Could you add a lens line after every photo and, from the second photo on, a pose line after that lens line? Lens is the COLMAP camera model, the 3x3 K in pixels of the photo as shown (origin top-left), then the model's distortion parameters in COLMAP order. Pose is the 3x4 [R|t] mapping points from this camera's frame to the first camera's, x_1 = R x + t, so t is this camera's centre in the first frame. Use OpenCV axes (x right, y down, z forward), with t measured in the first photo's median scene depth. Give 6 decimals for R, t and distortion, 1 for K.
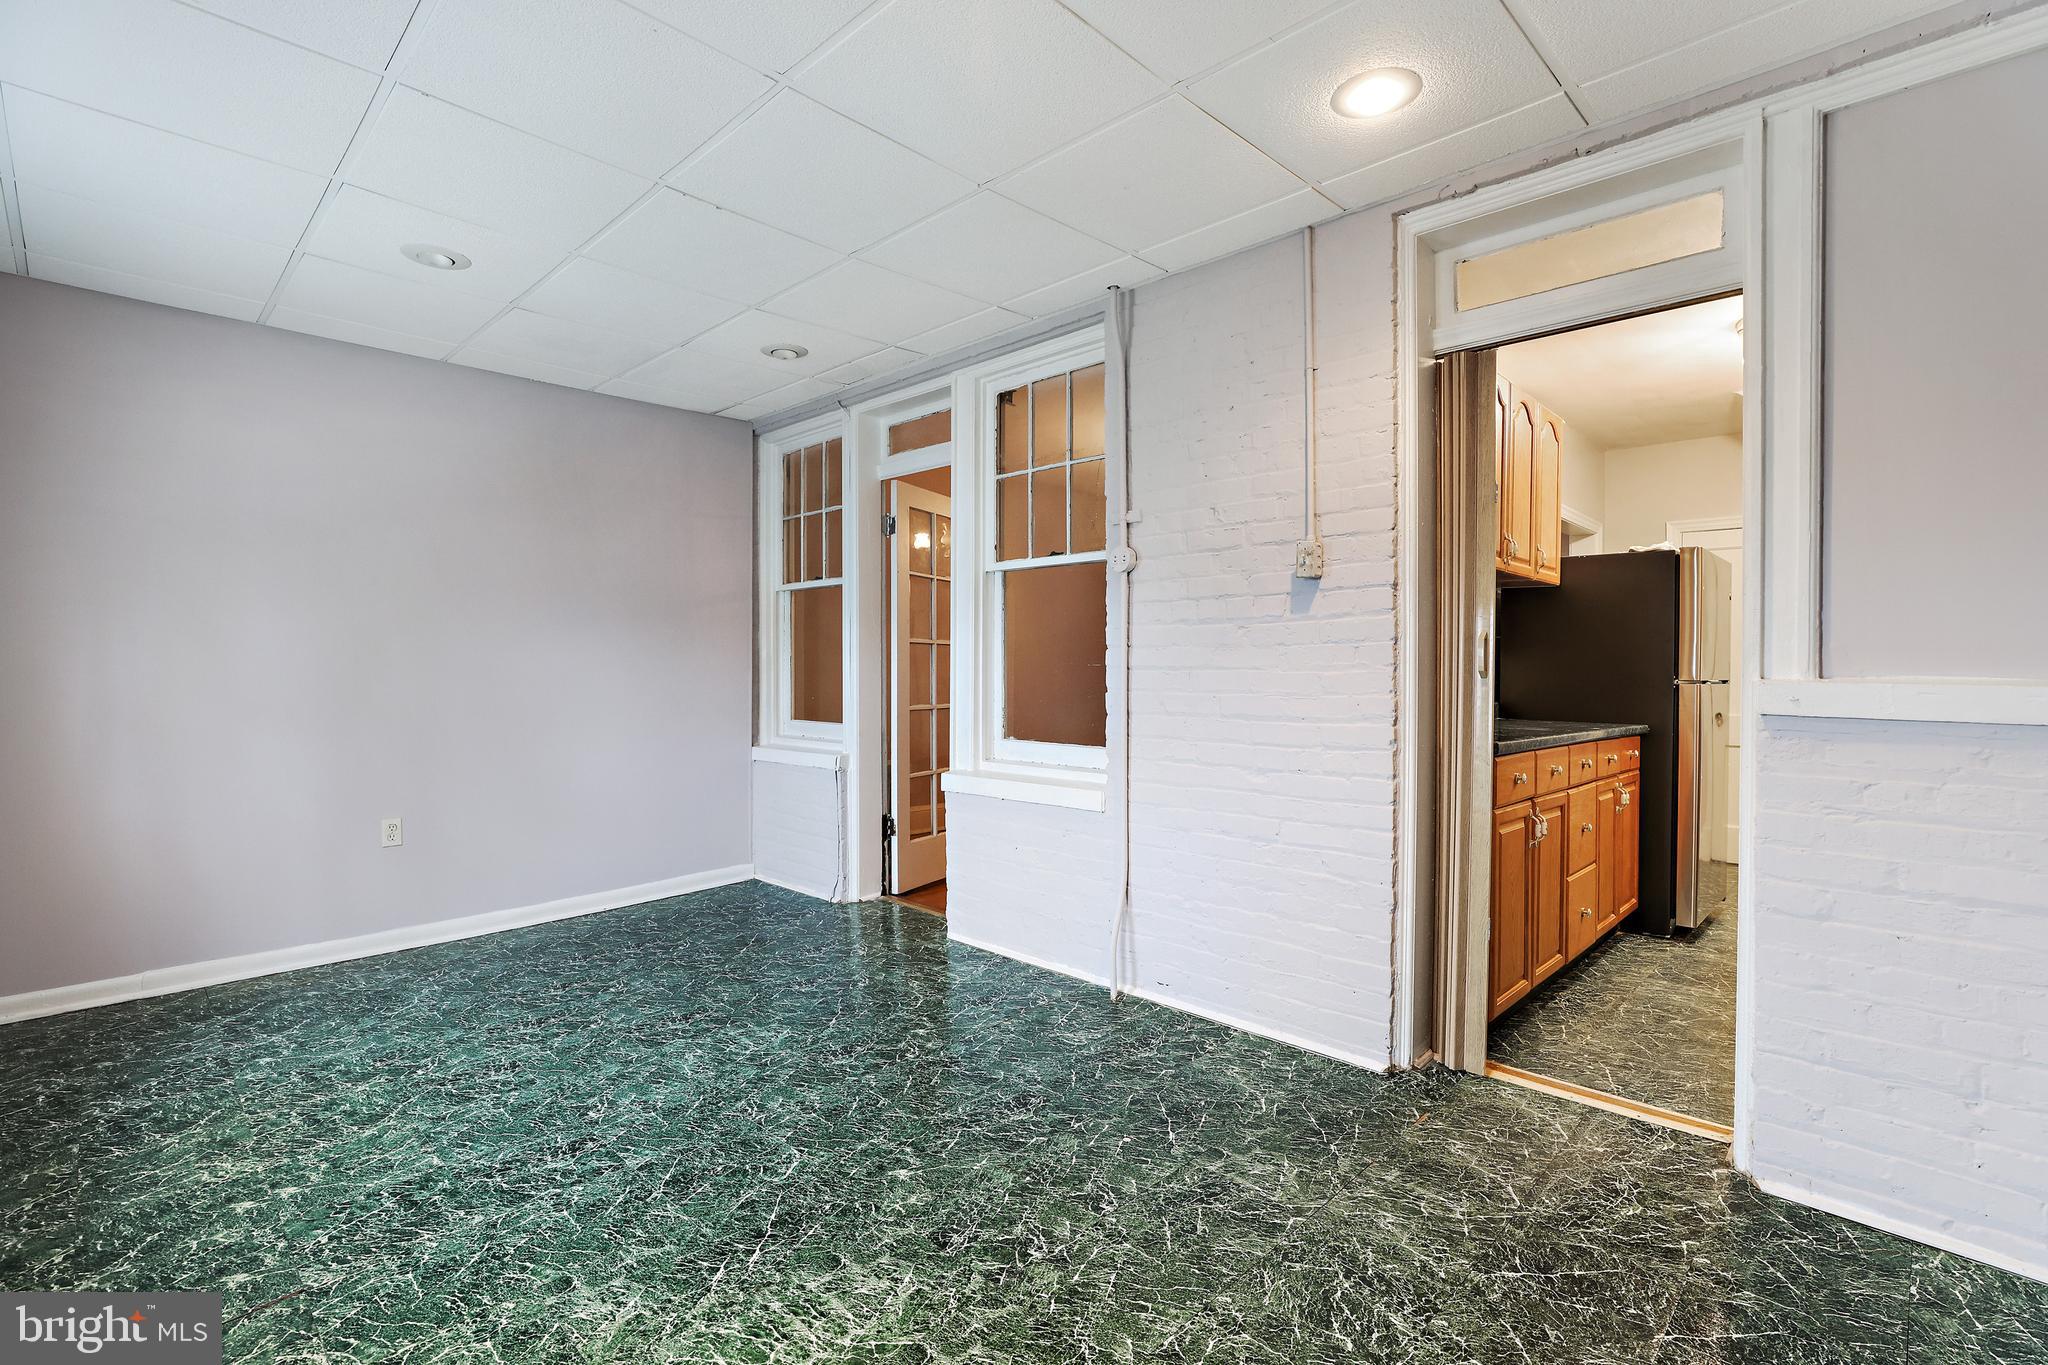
lens RADIAL K [[919.8, 0, 1023.3], [0, 919.8, 679.4], [0, 0, 1]] dist [0.000554, 0.001150]
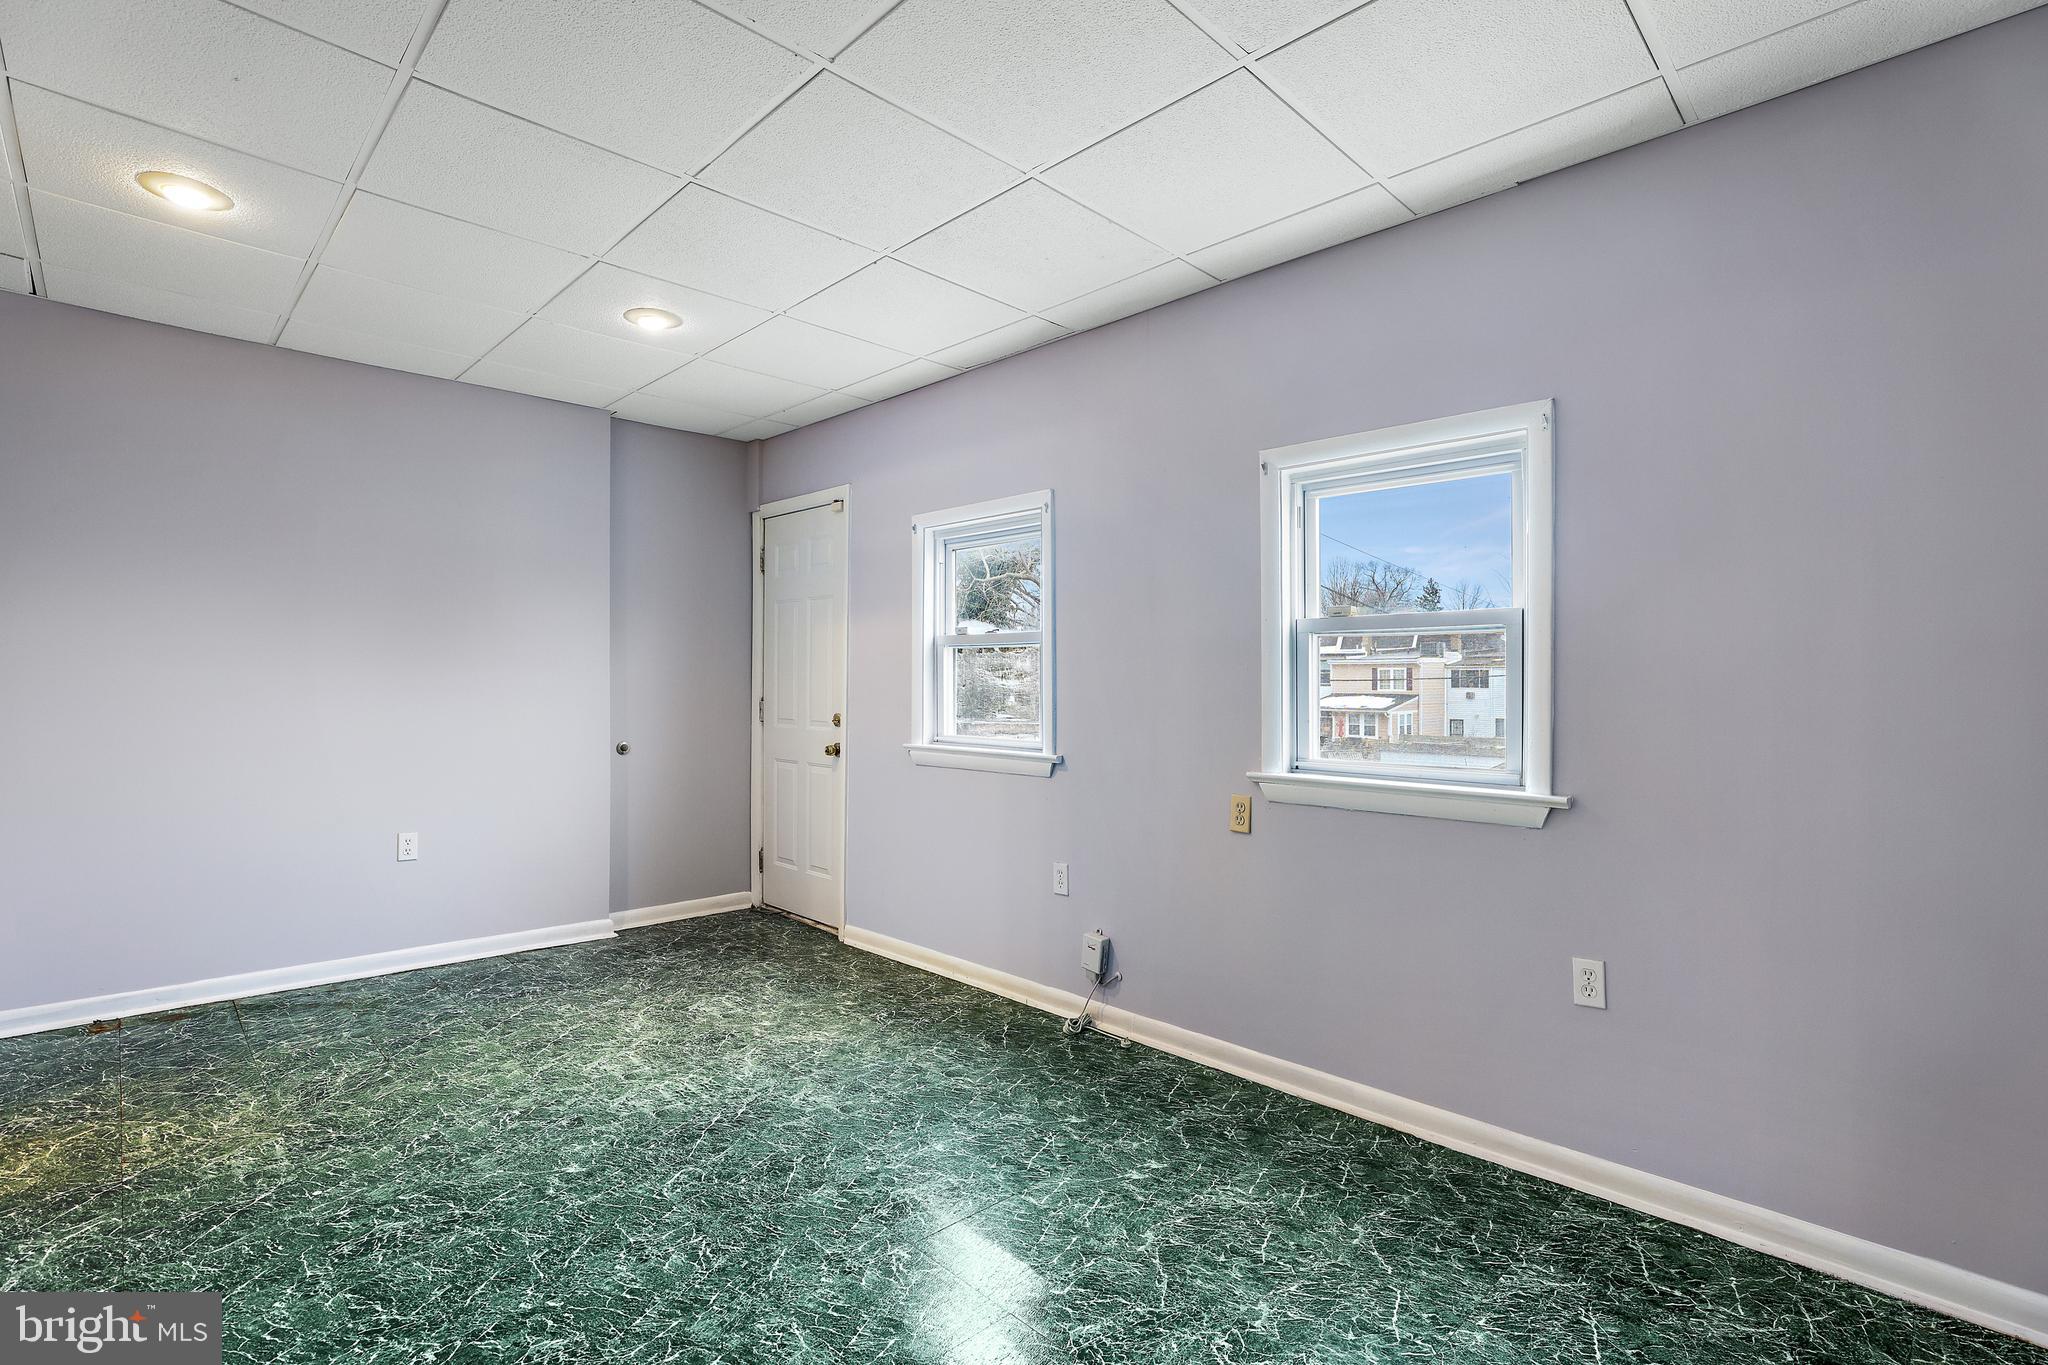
lens RADIAL K [[919.8, 0, 1011.8], [0, 919.8, 685.0], [0, 0, 1]] dist [0.000554, 0.001150]
pose [[-0.999847, -0.001431, 0.017411, -0.580903], [-0.001167, 0.999885, 0.015121, -0.036225], [-0.017431, 0.015099, -0.999734, 1.808451]]
